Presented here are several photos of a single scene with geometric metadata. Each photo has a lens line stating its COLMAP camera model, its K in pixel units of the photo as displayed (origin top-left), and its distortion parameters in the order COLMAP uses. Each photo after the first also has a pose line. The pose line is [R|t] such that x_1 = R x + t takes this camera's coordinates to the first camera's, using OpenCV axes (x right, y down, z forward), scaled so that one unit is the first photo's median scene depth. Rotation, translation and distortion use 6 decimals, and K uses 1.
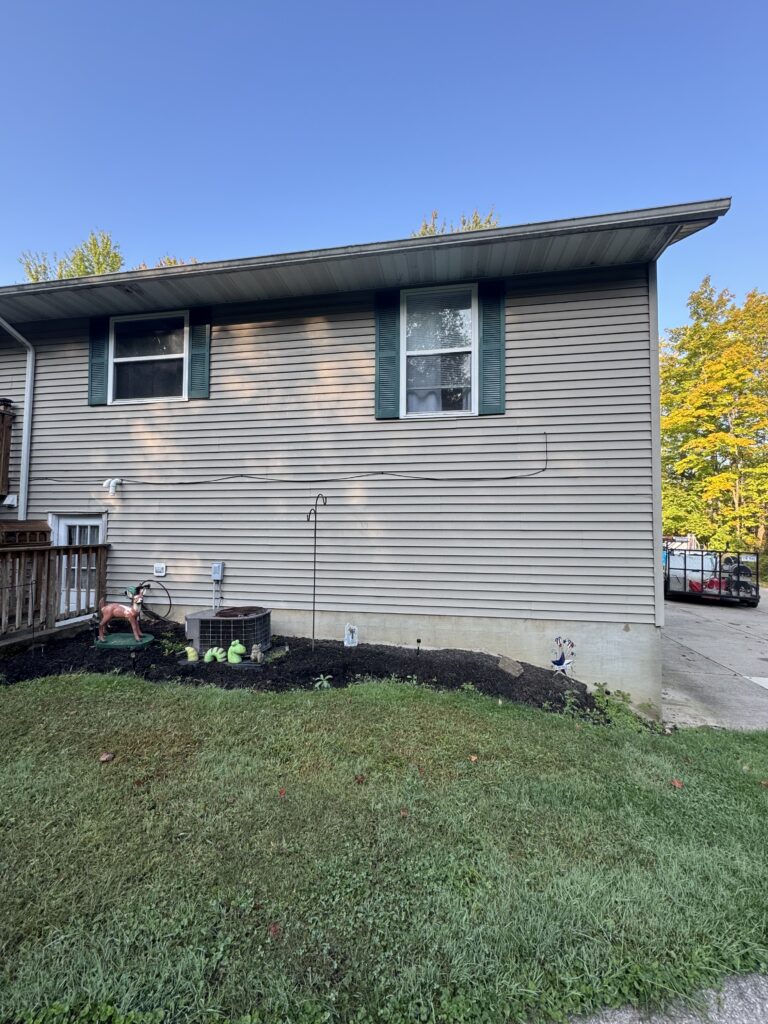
lens RADIAL K [[397.9, 0, 384.0], [0, 397.9, 512.0], [0, 0, 1]] dist [-0.001776, -0.000079]
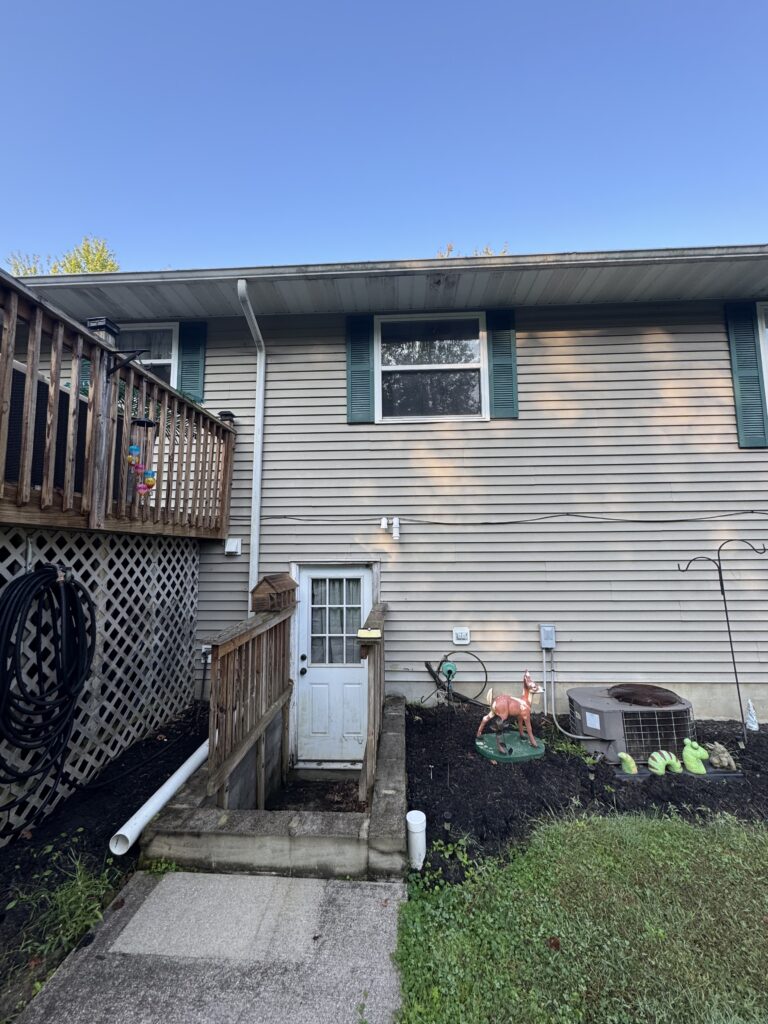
lens RADIAL K [[397.9, 0, 384.0], [0, 397.9, 512.0], [0, 0, 1]] dist [-0.001776, -0.000079]
pose [[0.993143, -0.002375, 0.116883, -0.799198], [0.008574, 0.998581, -0.052559, -0.055141], [-0.116592, 0.053201, 0.991754, 0.236875]]
